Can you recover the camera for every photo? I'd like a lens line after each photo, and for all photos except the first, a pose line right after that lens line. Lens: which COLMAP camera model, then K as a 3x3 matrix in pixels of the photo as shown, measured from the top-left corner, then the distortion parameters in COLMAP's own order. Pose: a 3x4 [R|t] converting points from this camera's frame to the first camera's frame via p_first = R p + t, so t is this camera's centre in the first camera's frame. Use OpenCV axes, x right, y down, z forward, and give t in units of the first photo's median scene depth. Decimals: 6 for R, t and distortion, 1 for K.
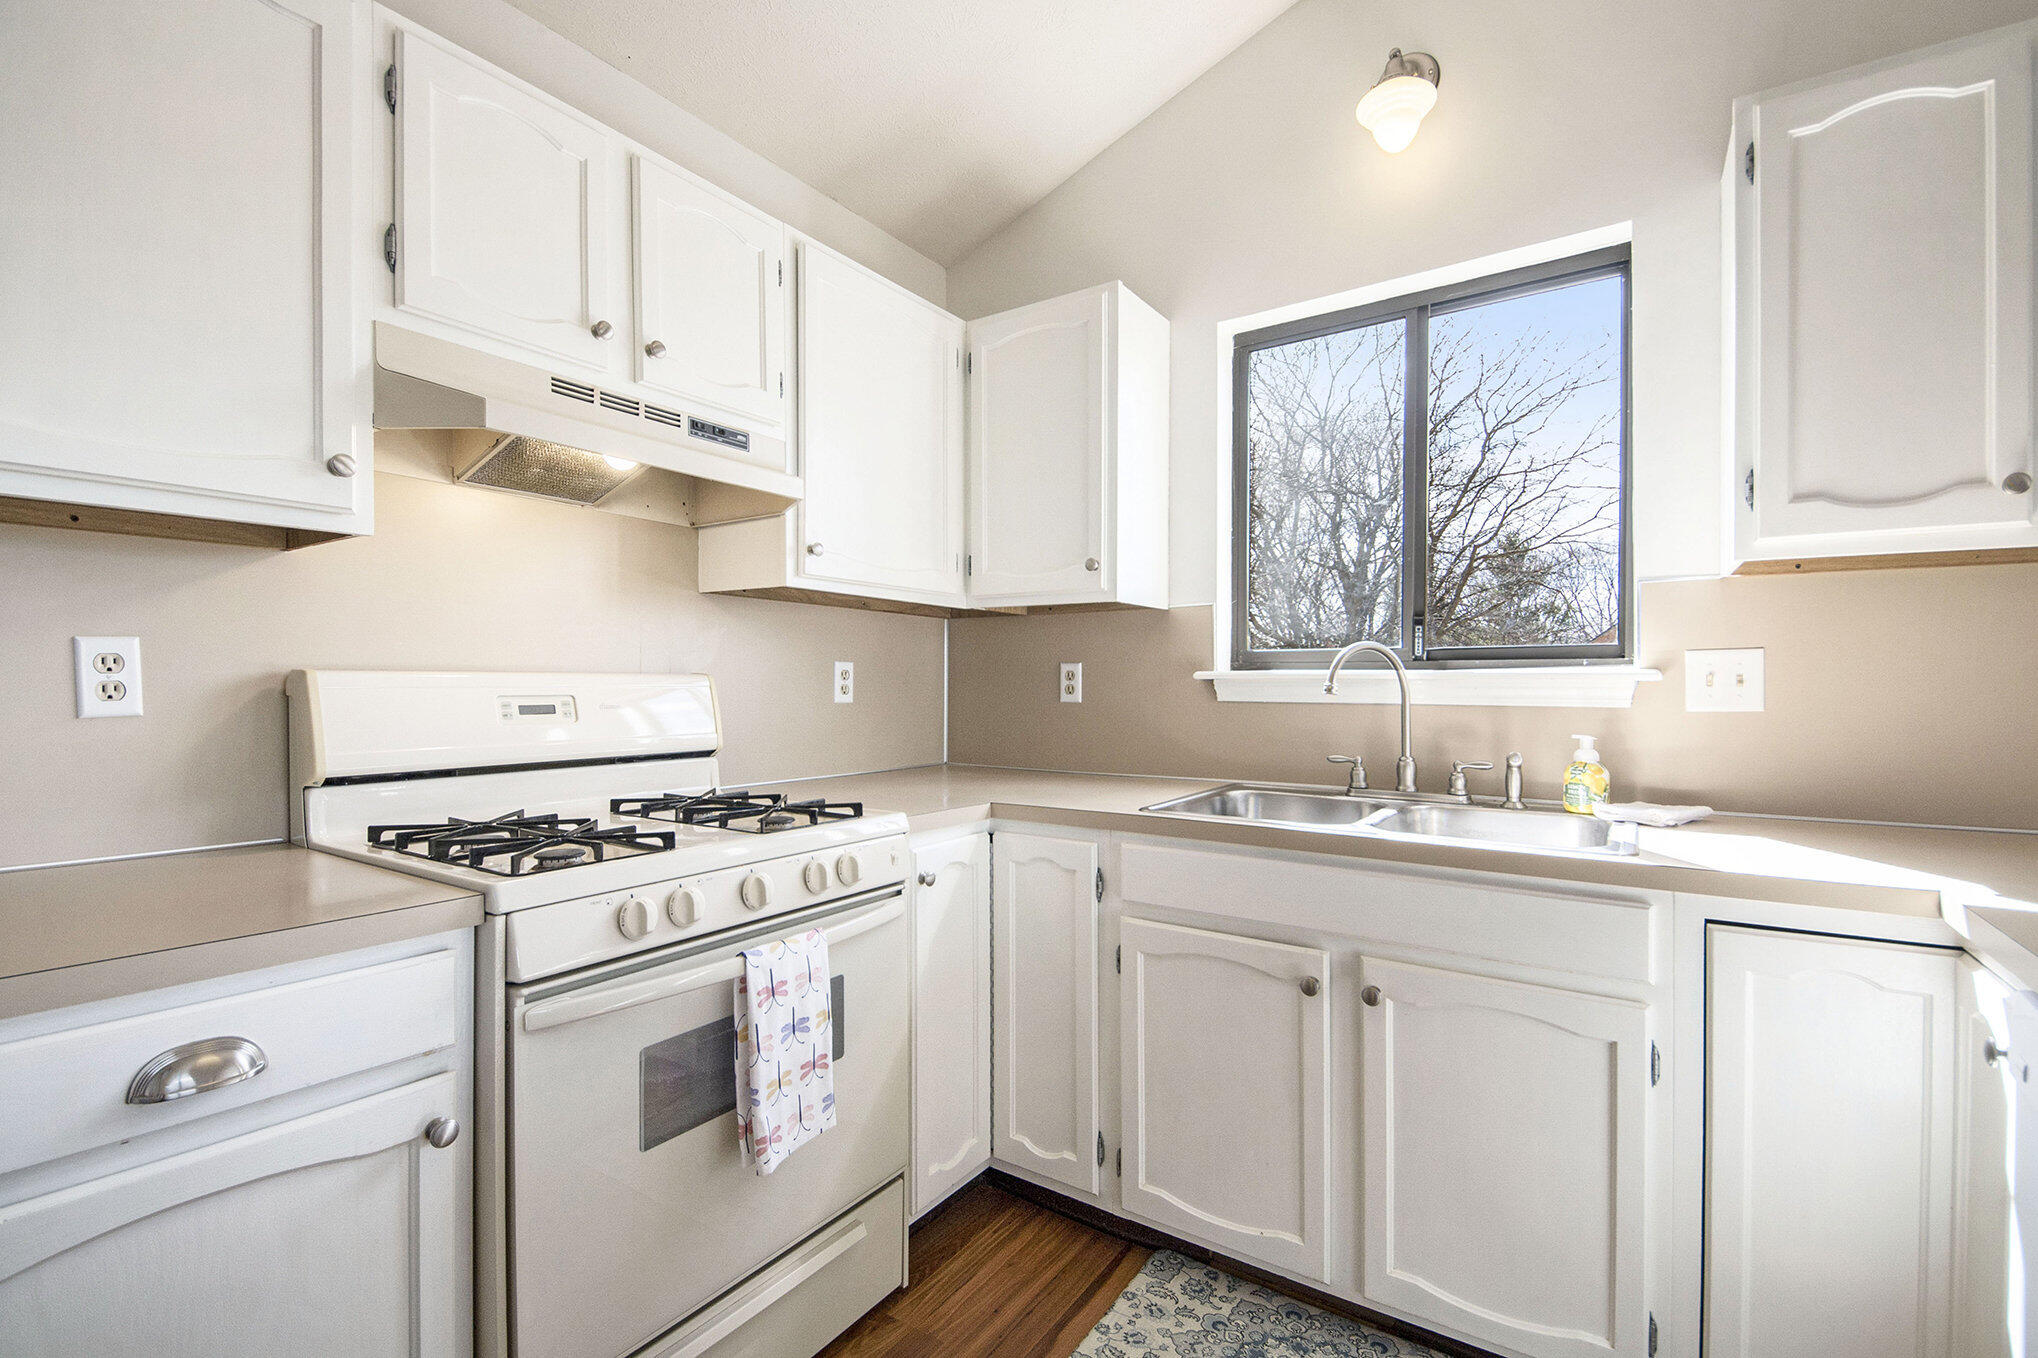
lens RADIAL K [[906.9, 0, 996.9], [0, 906.9, 698.6], [0, 0, 1]] dist [0.051760, -0.038434]
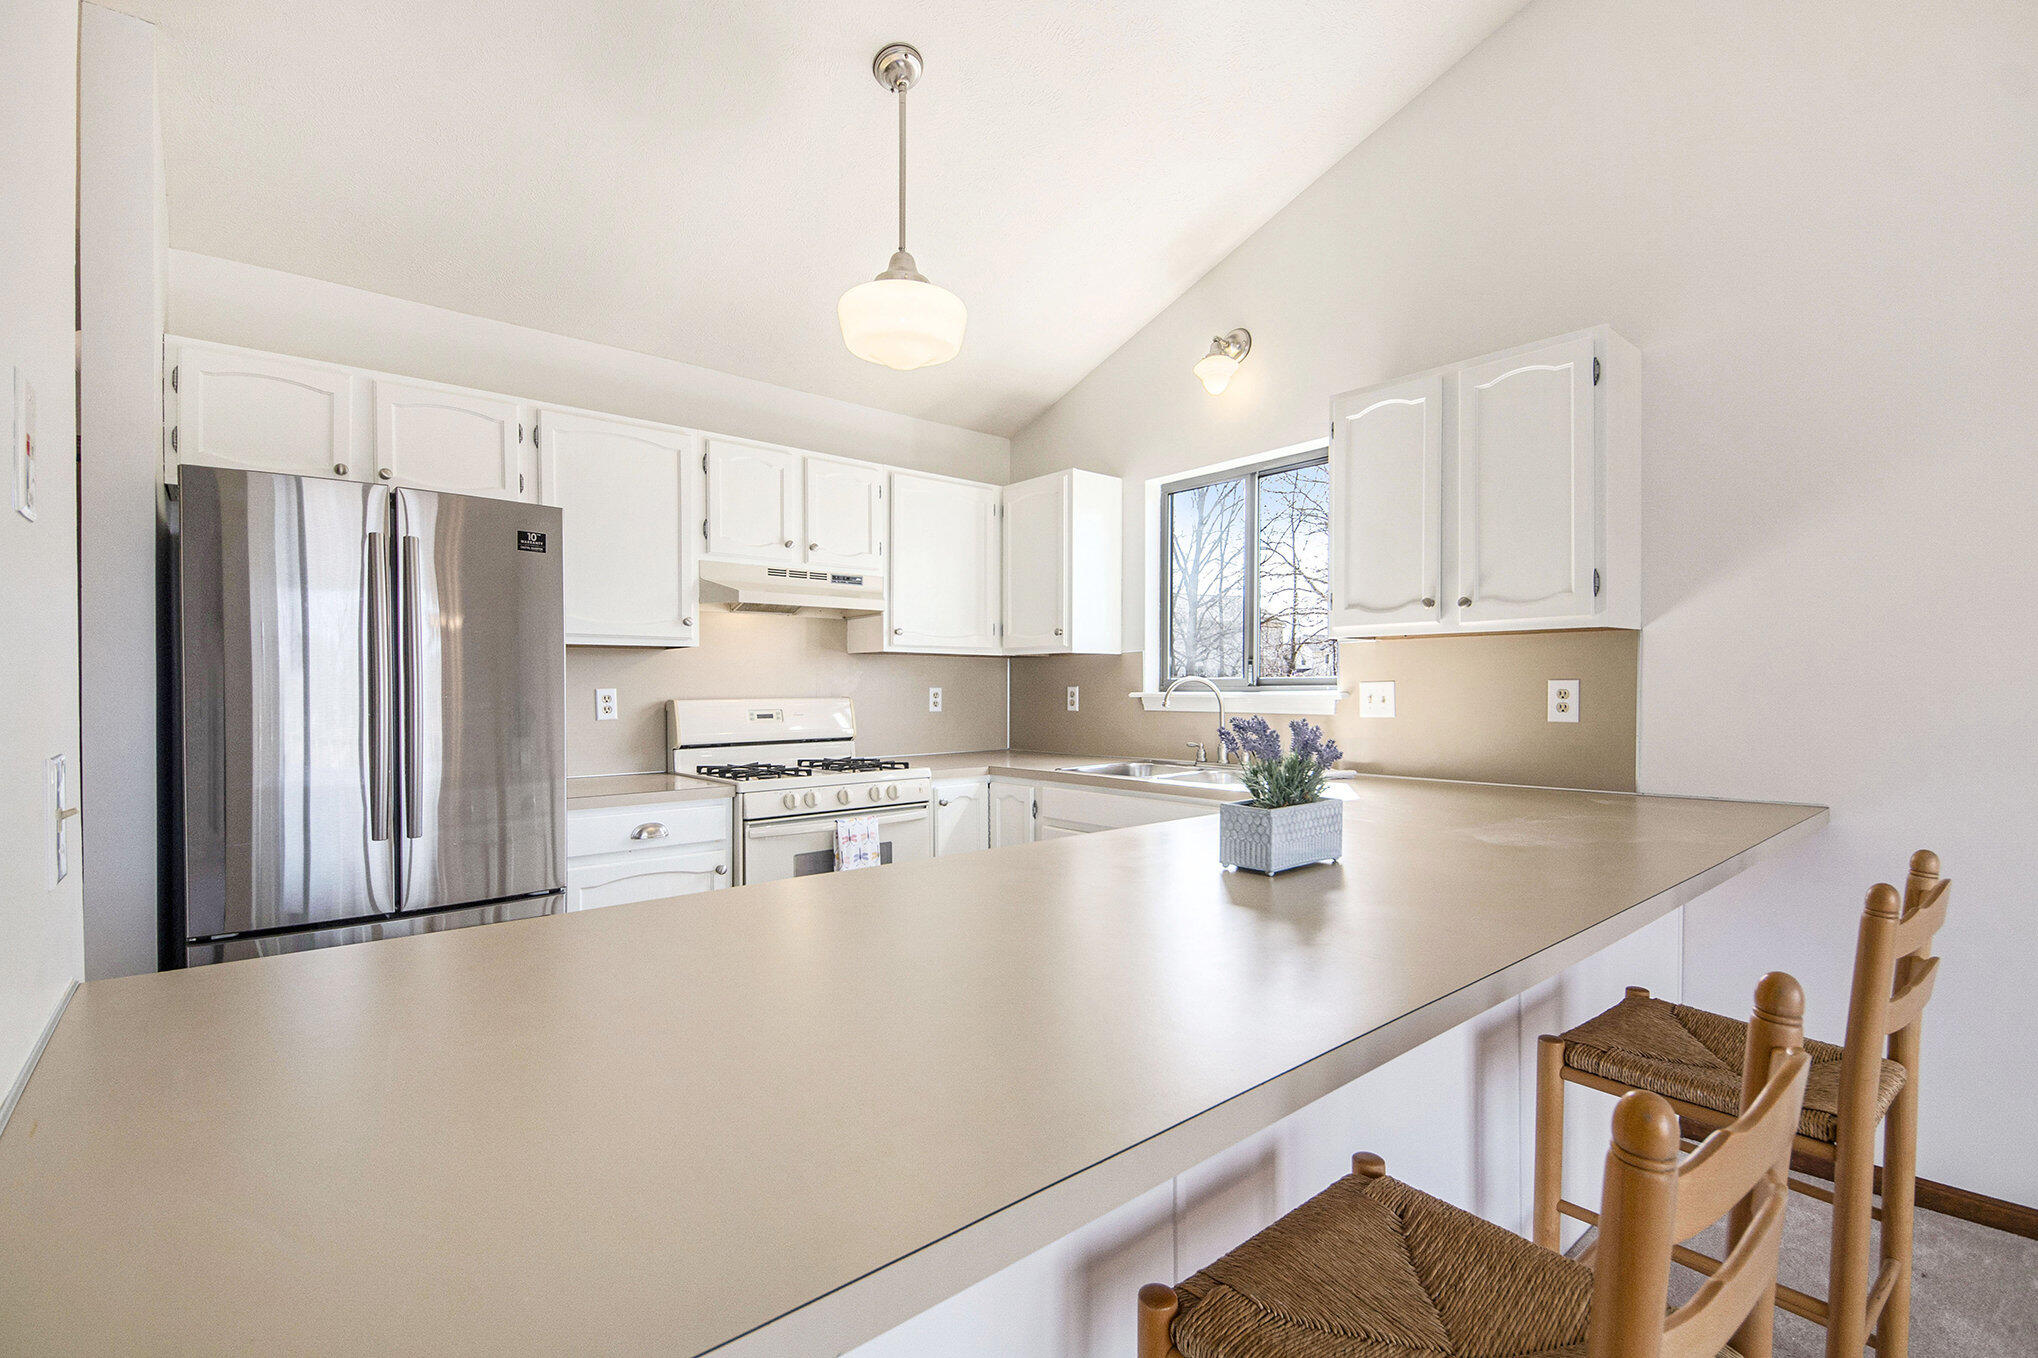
lens RADIAL K [[906.1, 0, 1014.5], [0, 906.1, 692.4], [0, 0, 1]] dist [-0.000932, -0.000514]
pose [[0.968038, -0.007374, -0.250696, 0.551542], [0.004977, 0.999936, -0.010192, -0.018316], [0.250756, 0.008619, 0.968012, -0.836886]]
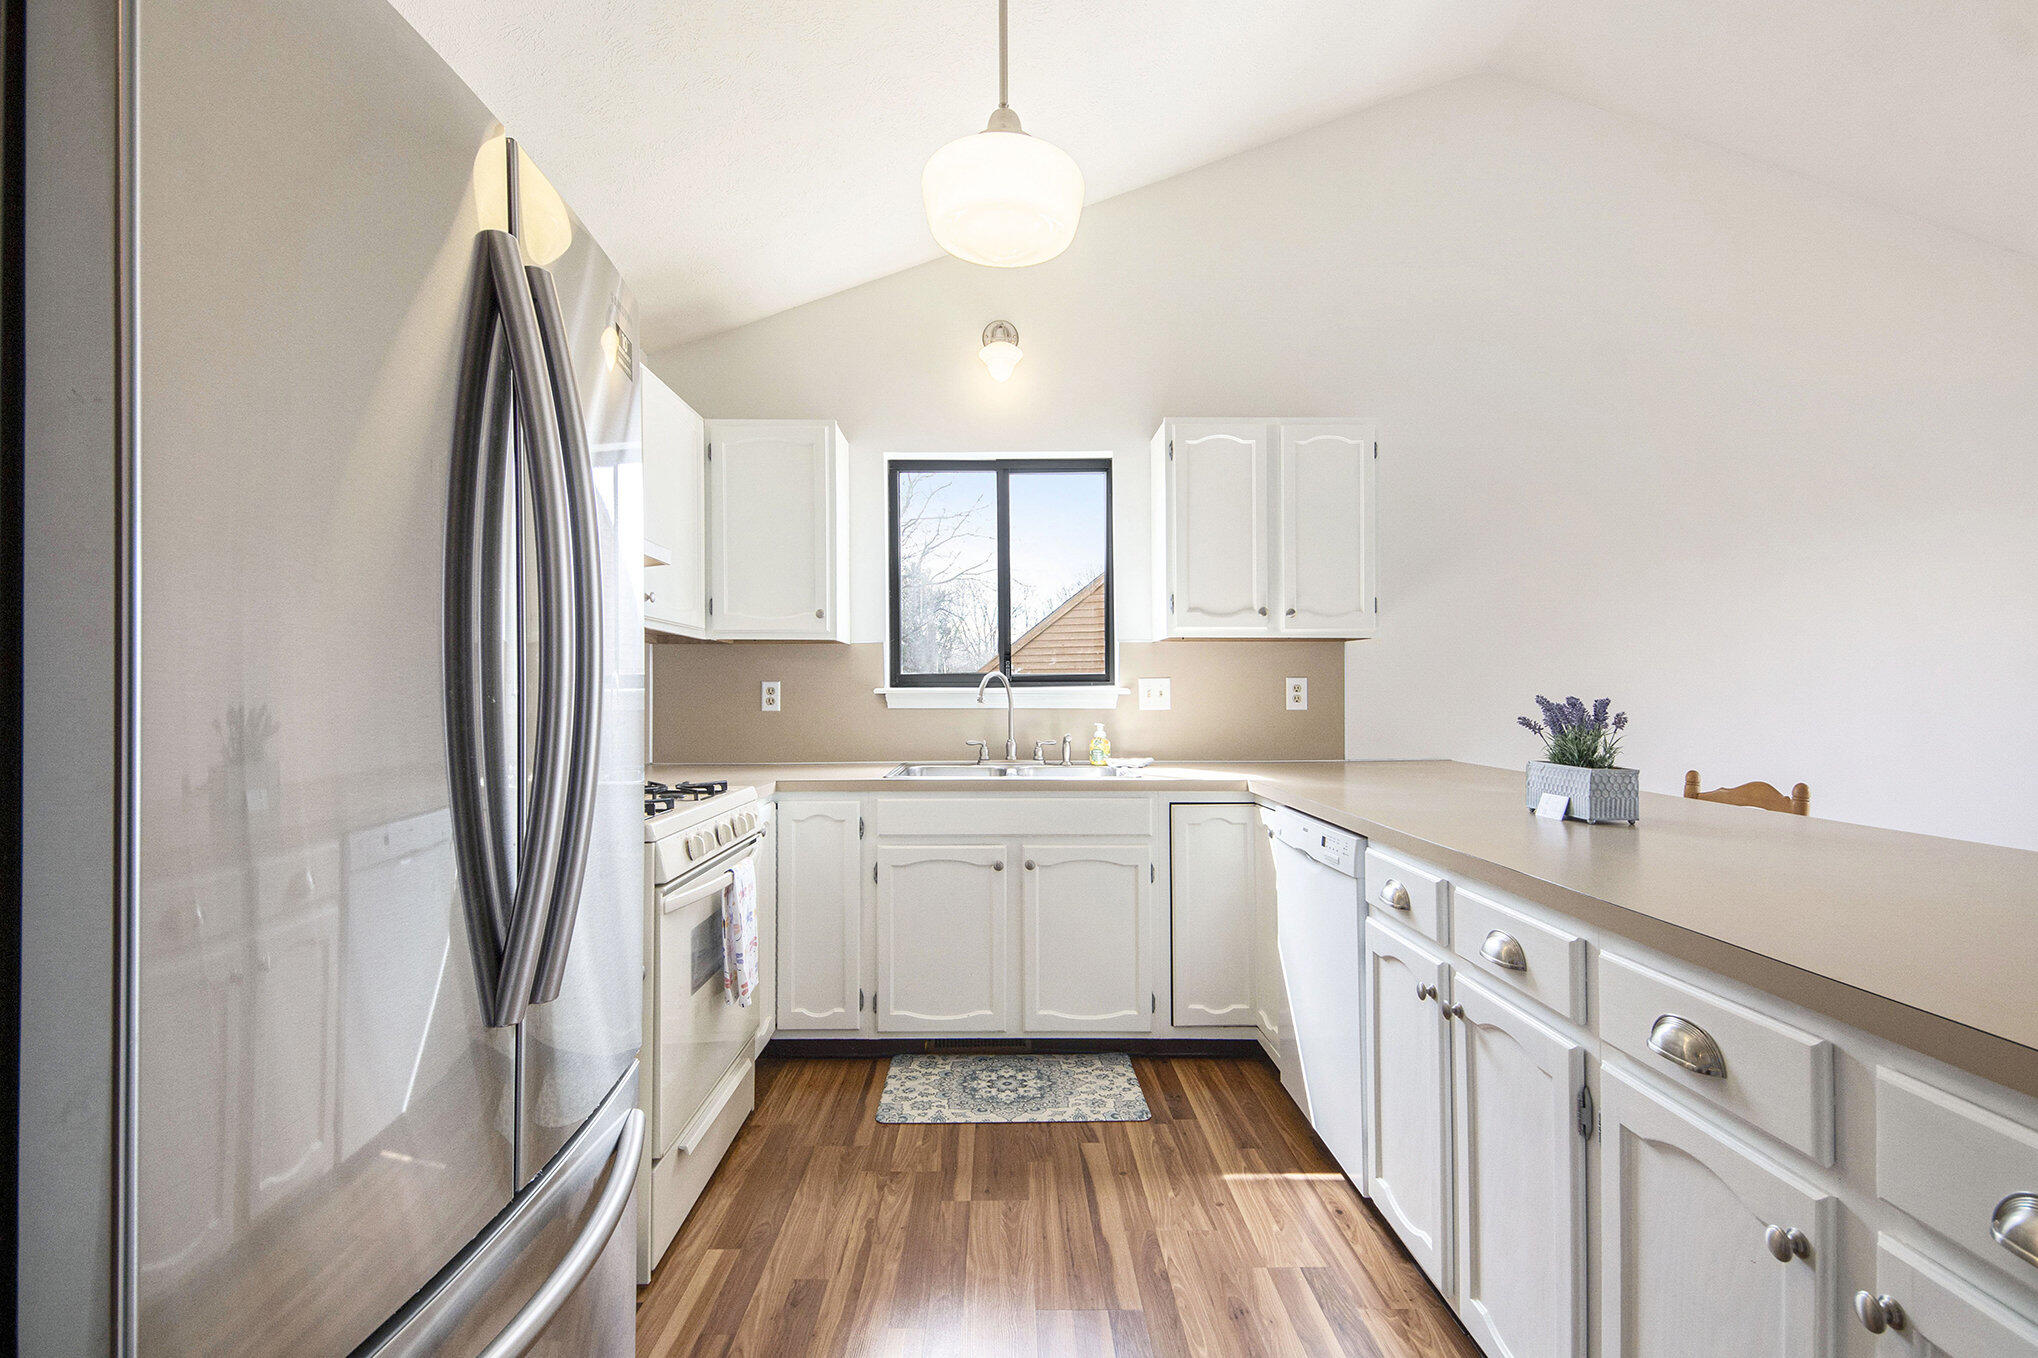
lens RADIAL K [[941.1, 0, 1007.2], [0, 941.1, 696.4], [0, 0, 1]] dist [0.001027, -0.000038]
pose [[0.823918, -0.007686, 0.566657, -0.592021], [0.013901, 0.999881, -0.006650, -0.004524], [-0.566539, 0.013356, 0.823927, -0.459996]]
